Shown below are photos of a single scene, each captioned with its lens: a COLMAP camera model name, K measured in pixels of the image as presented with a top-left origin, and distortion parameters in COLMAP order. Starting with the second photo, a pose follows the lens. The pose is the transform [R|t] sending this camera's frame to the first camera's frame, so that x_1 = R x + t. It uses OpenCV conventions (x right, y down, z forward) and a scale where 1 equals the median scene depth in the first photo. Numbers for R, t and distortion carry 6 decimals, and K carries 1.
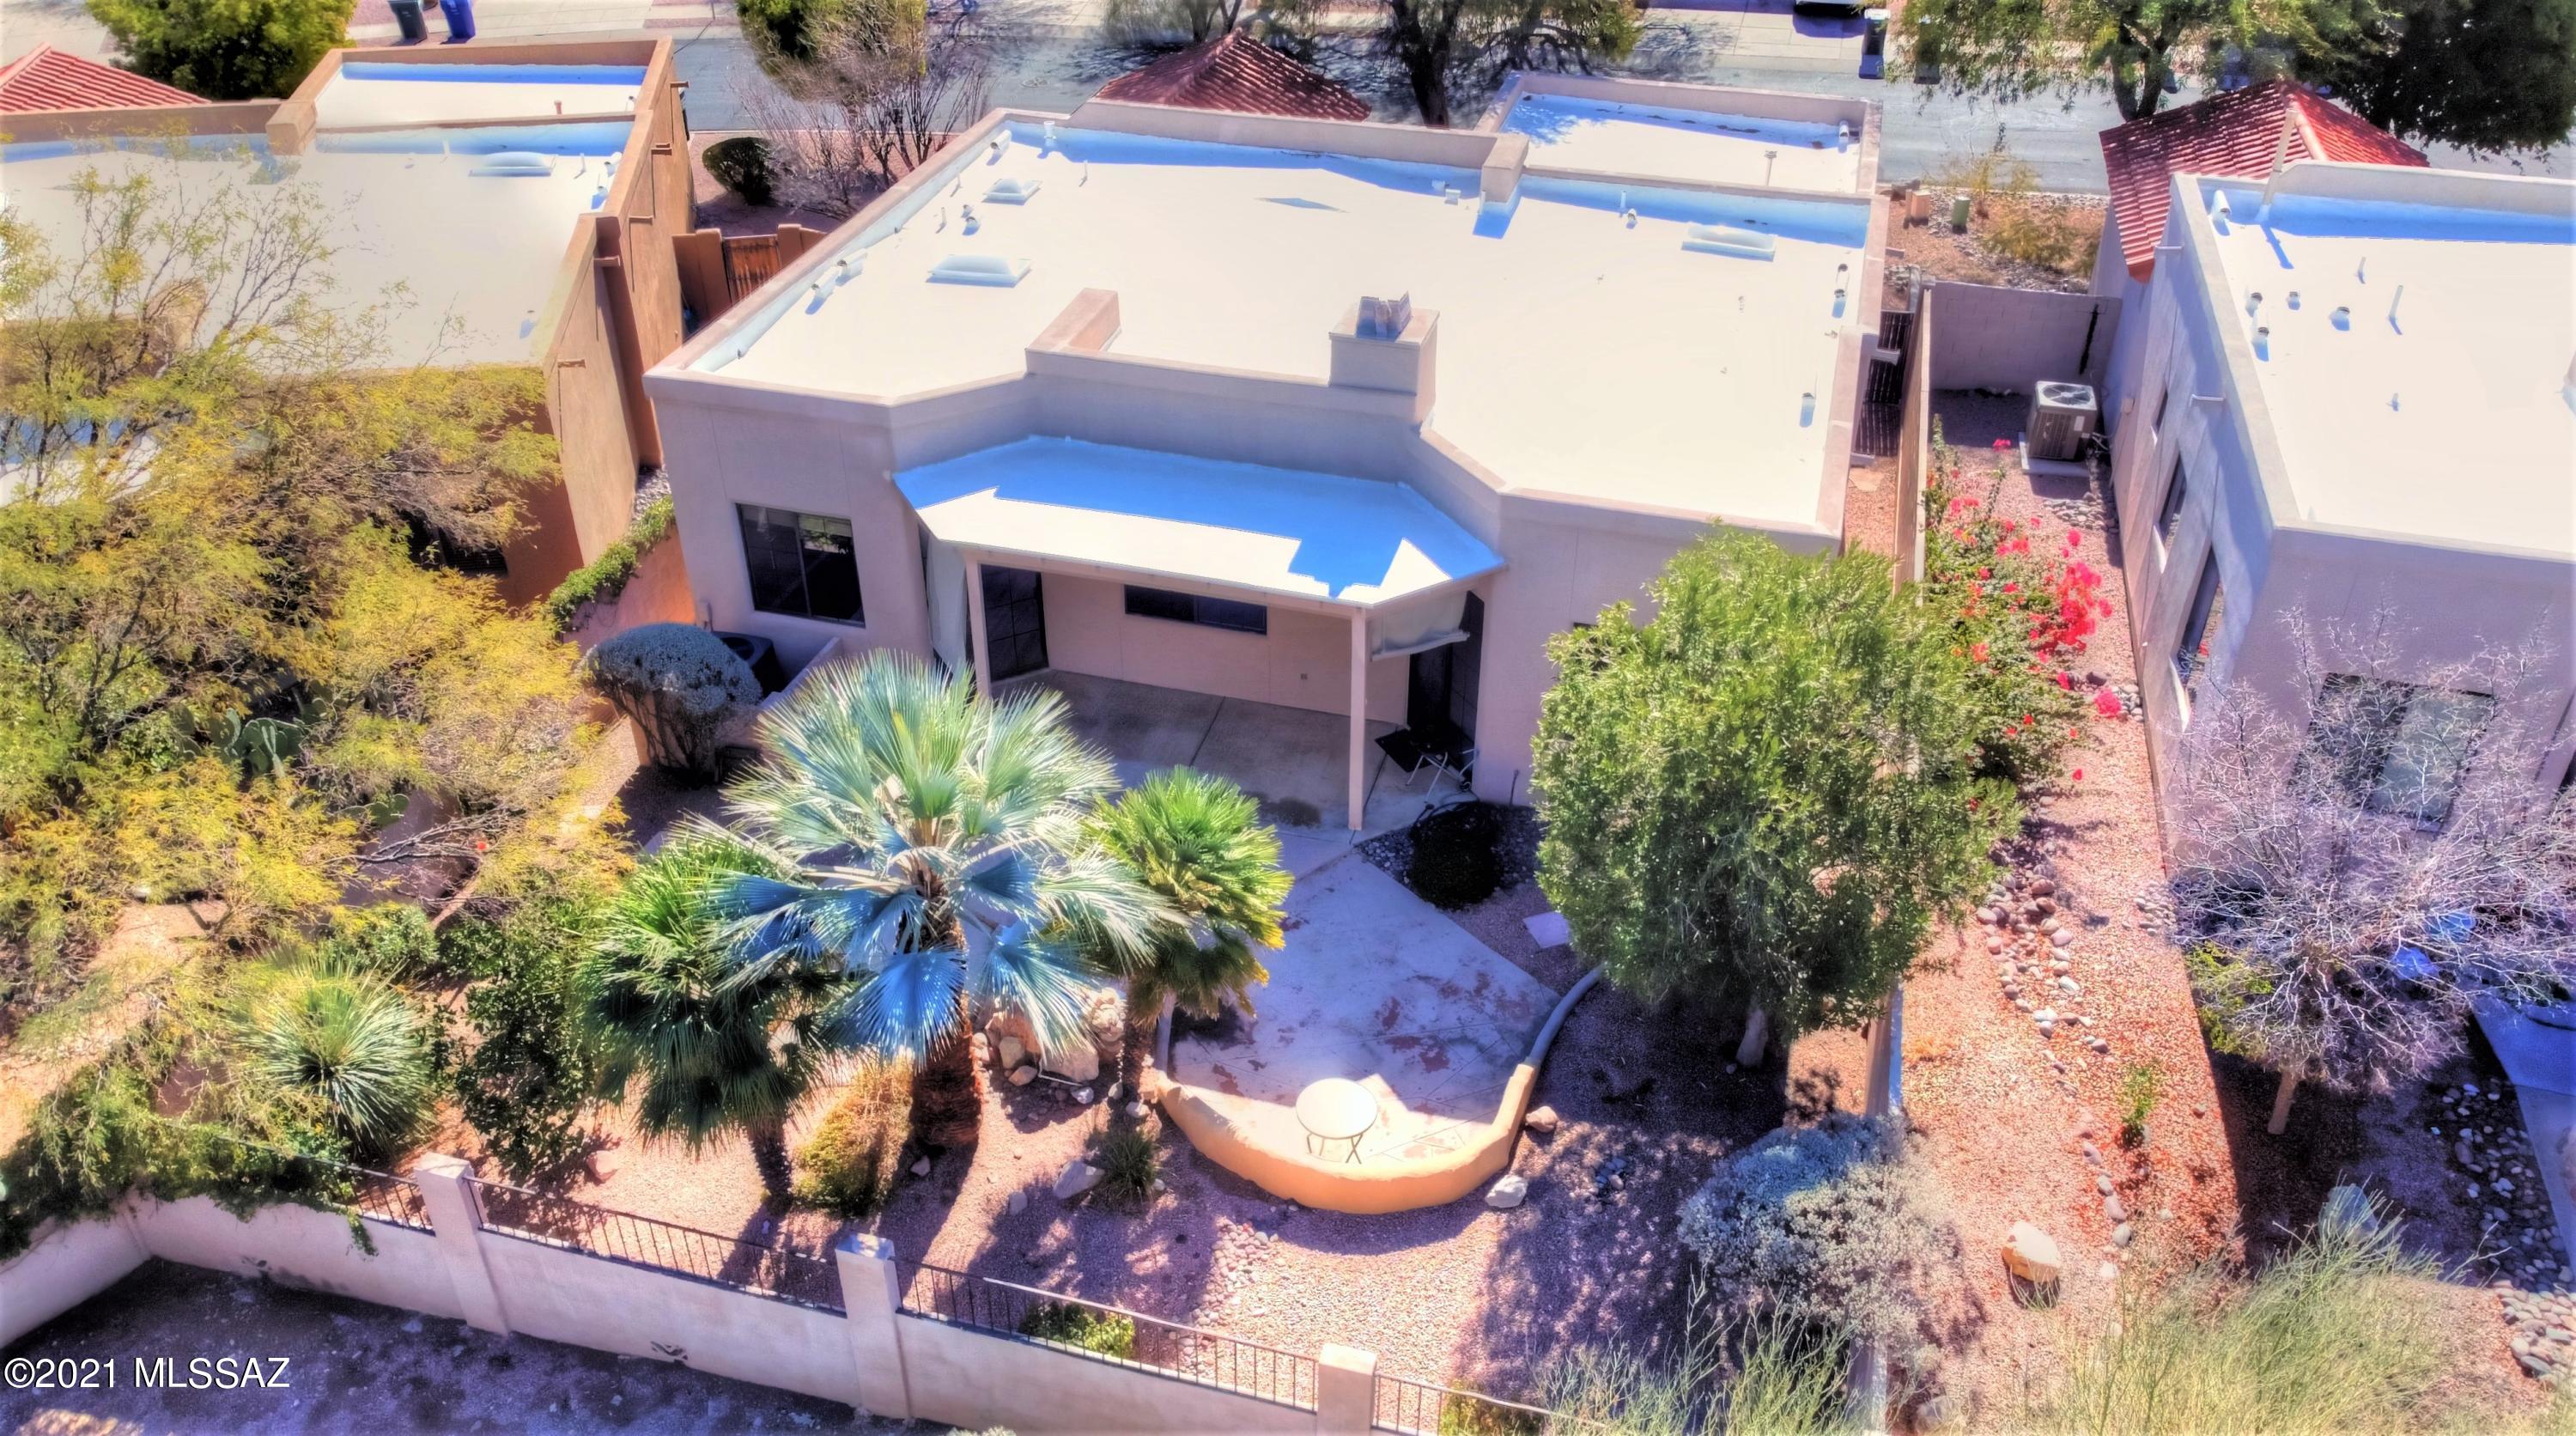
lens RADIAL K [[1967.3, 0, 1288.0], [0, 1967.3, 718.0], [0, 0, 1]] dist [0.000229, -0.002044]
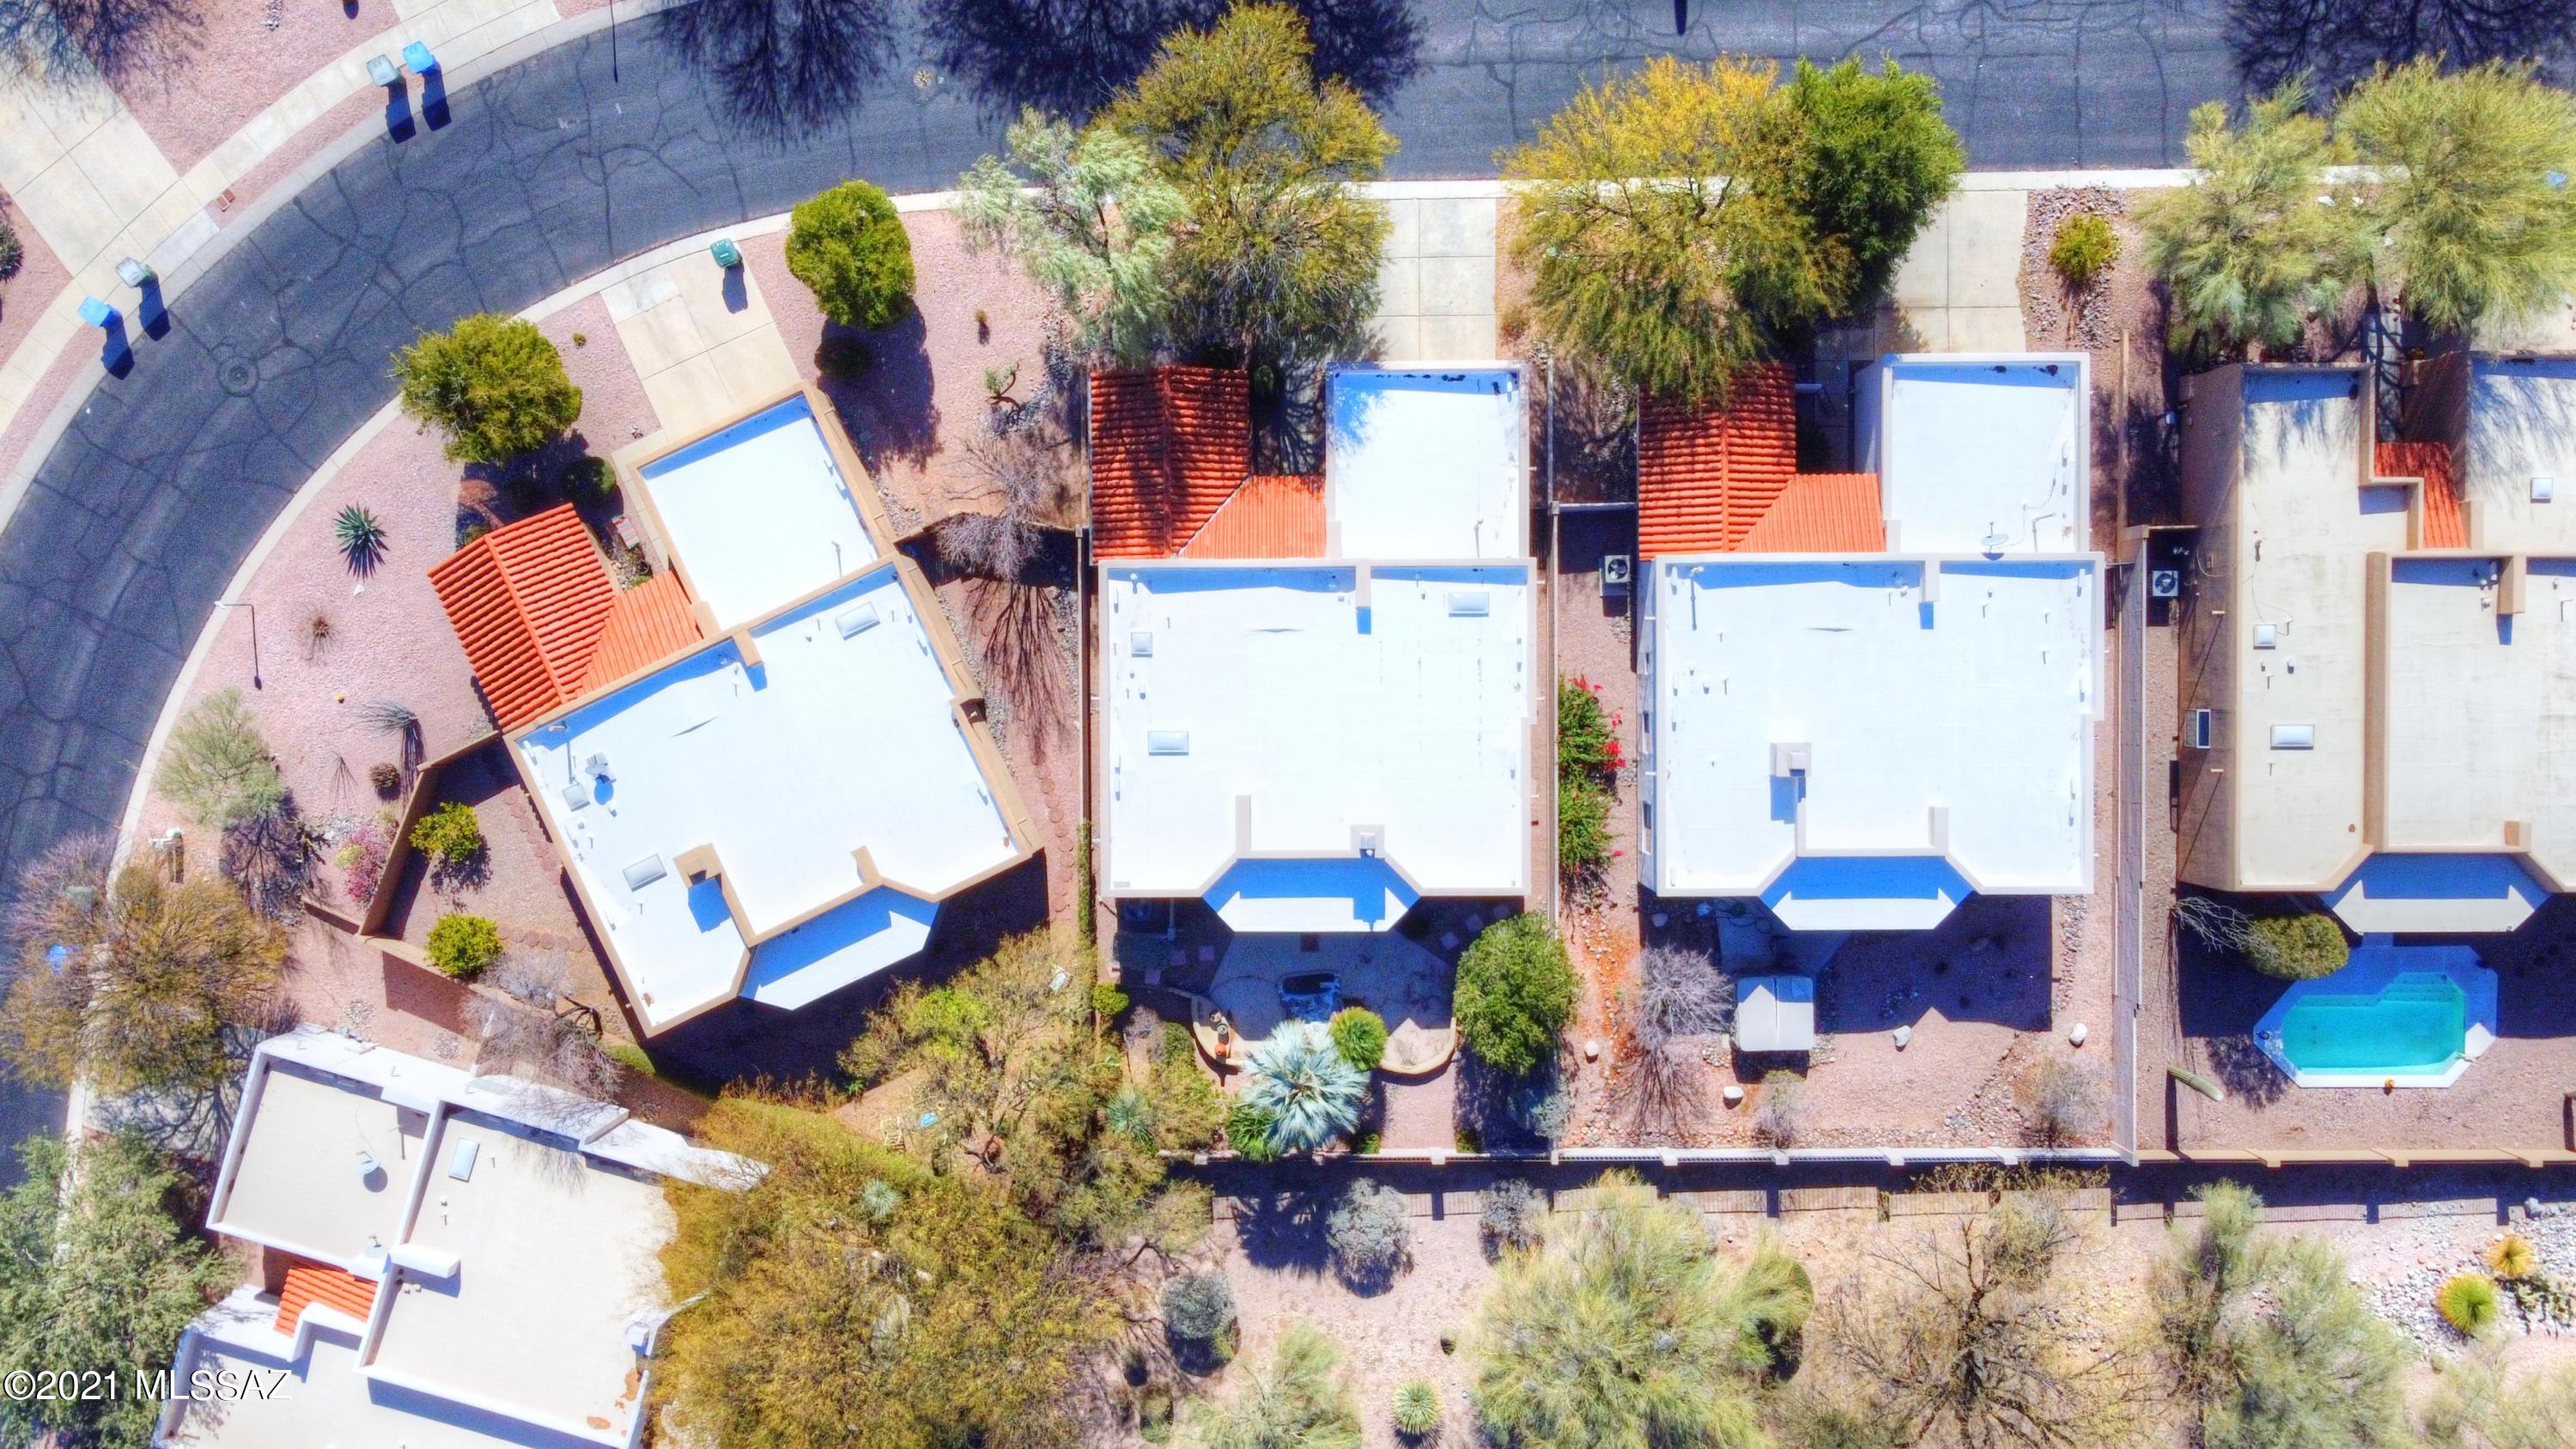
lens RADIAL K [[1936.2, 0, 1288.0], [0, 1936.2, 724.5], [0, 0, 1]] dist [0.010317, -0.023278]
pose [[0.960568, -0.277782, -0.012125, 0.015673], [0.162724, 0.526265, 0.834605, -2.026929], [-0.225457, -0.803668, 0.550715, -0.276851]]
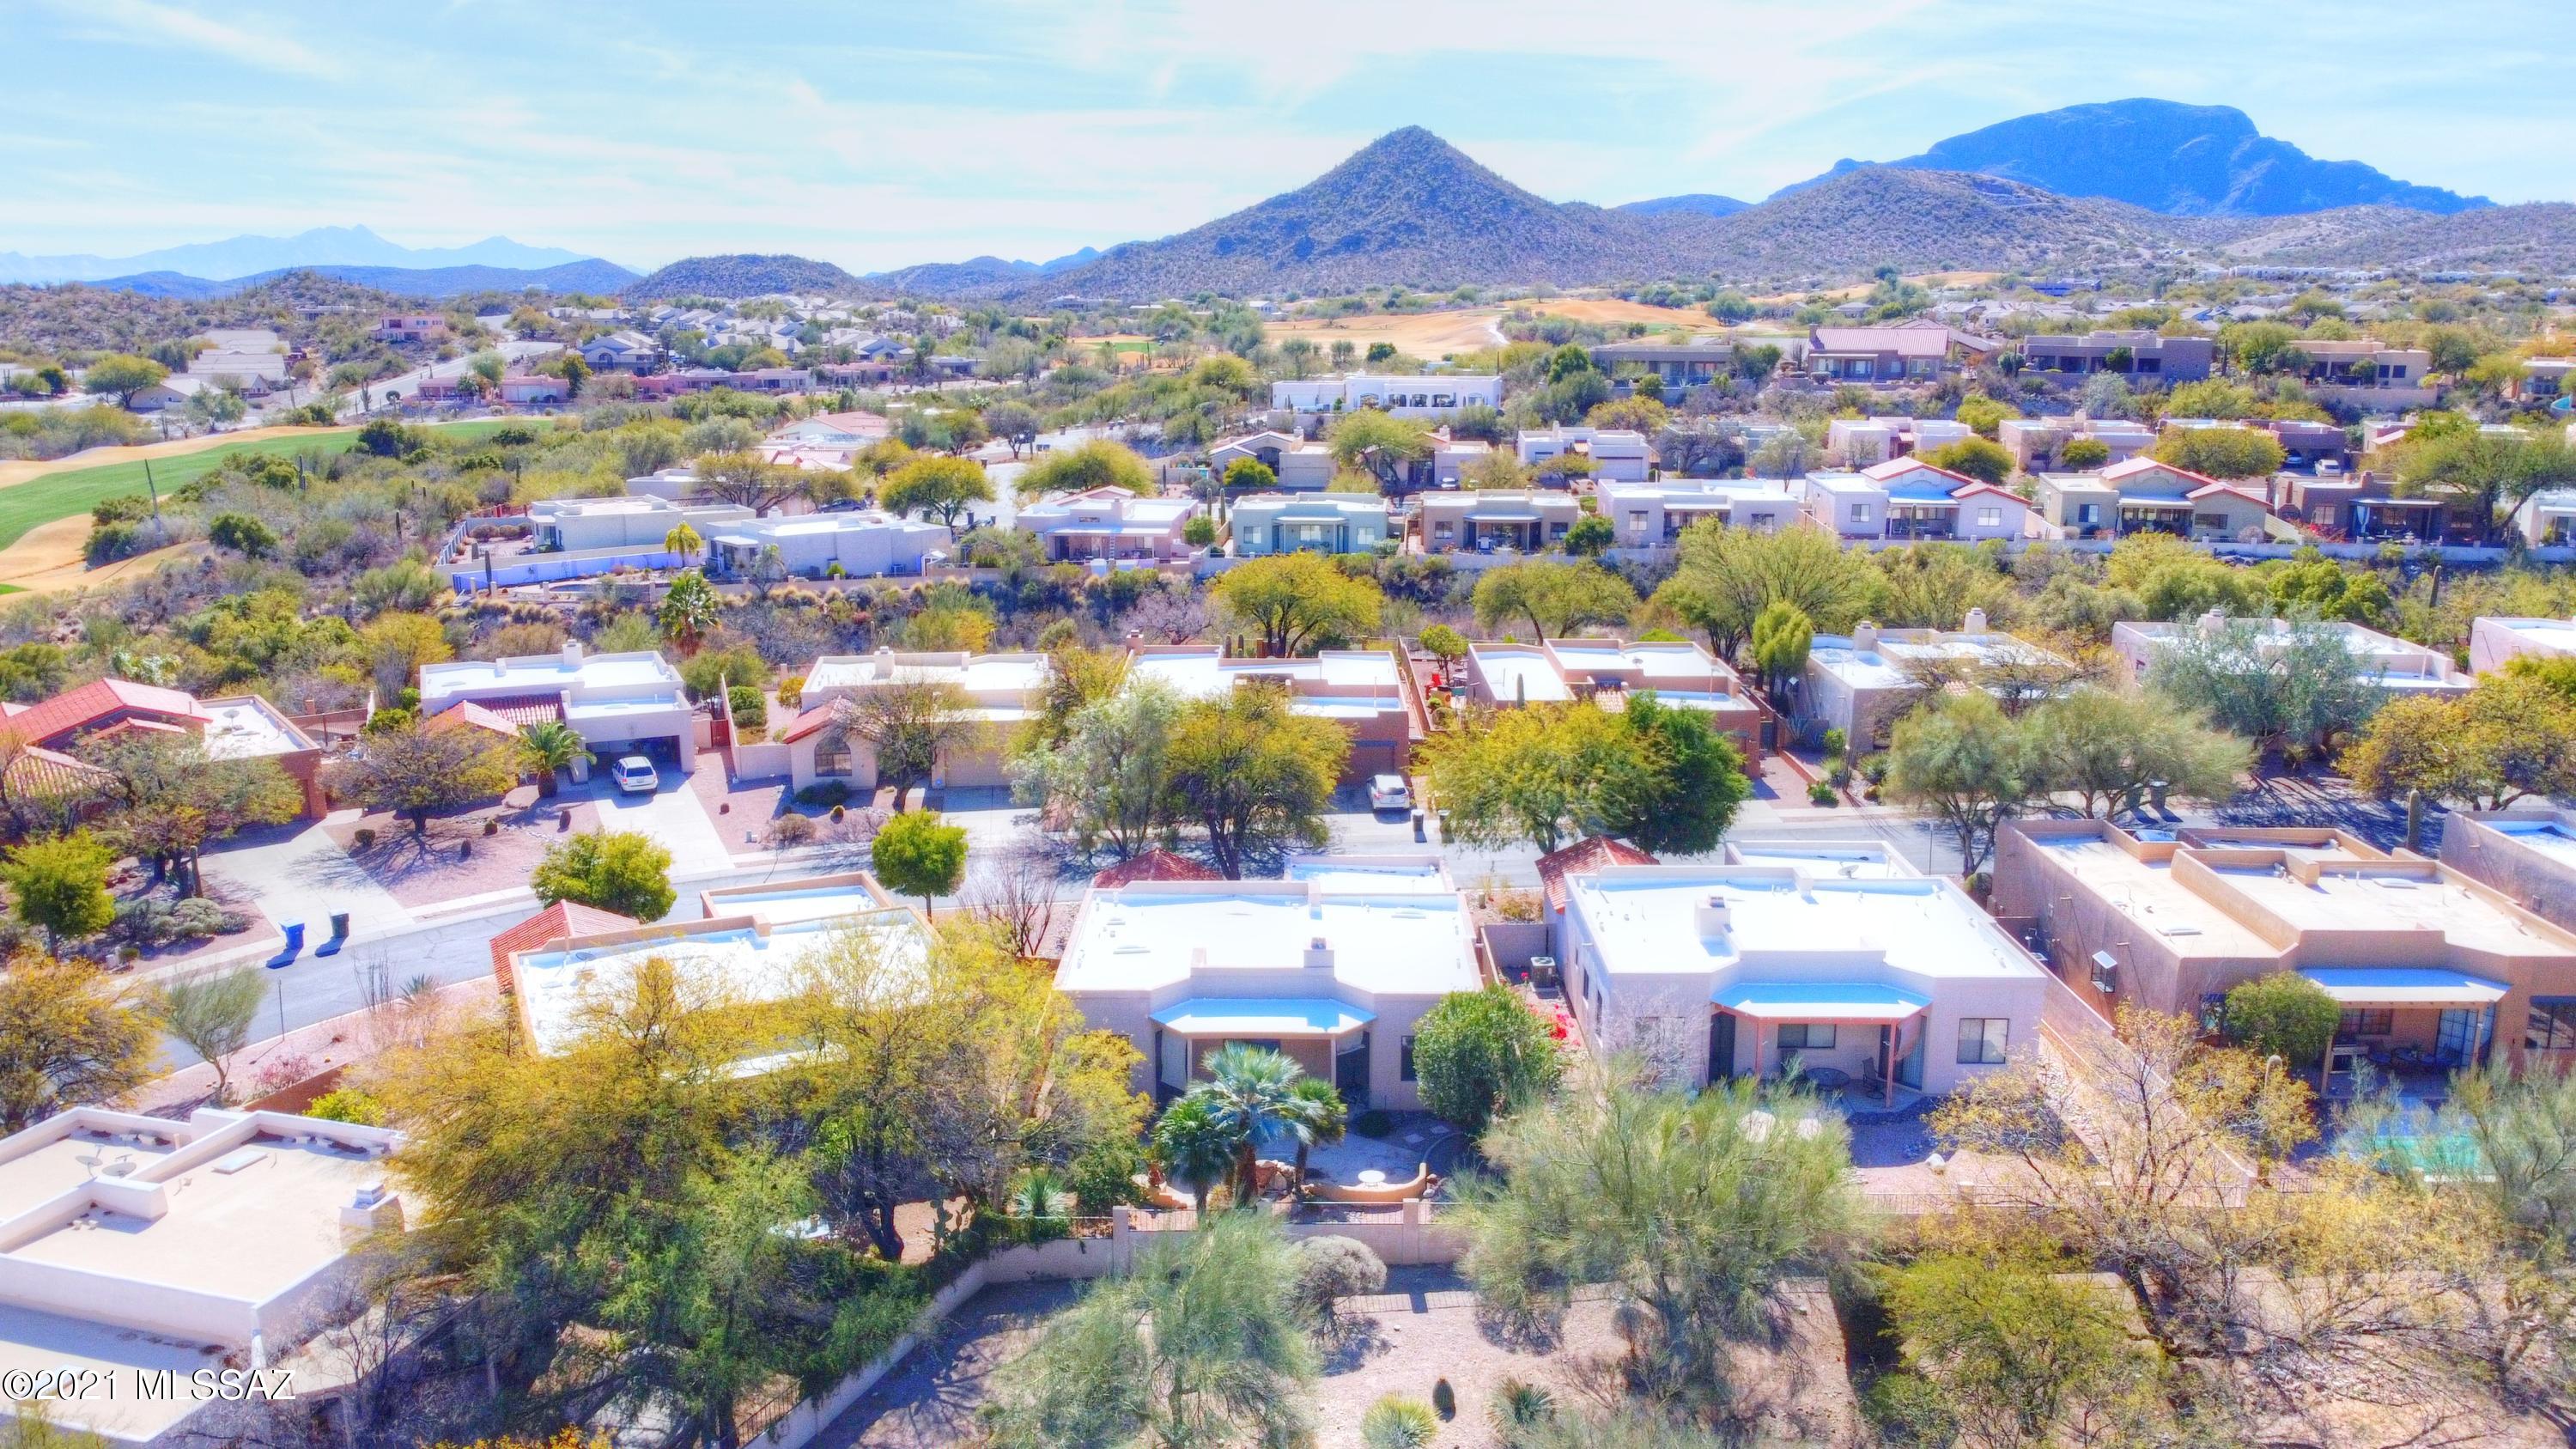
lens RADIAL K [[1955.8, 0, 1288.0], [0, 1955.8, 724.5], [0, 0, 1]] dist [0.029150, -0.000546]
pose [[0.964417, -0.058188, 0.257903, -0.567686], [0.148635, 0.926058, -0.346877, 0.389206], [-0.218649, 0.372868, 0.901755, -1.348058]]
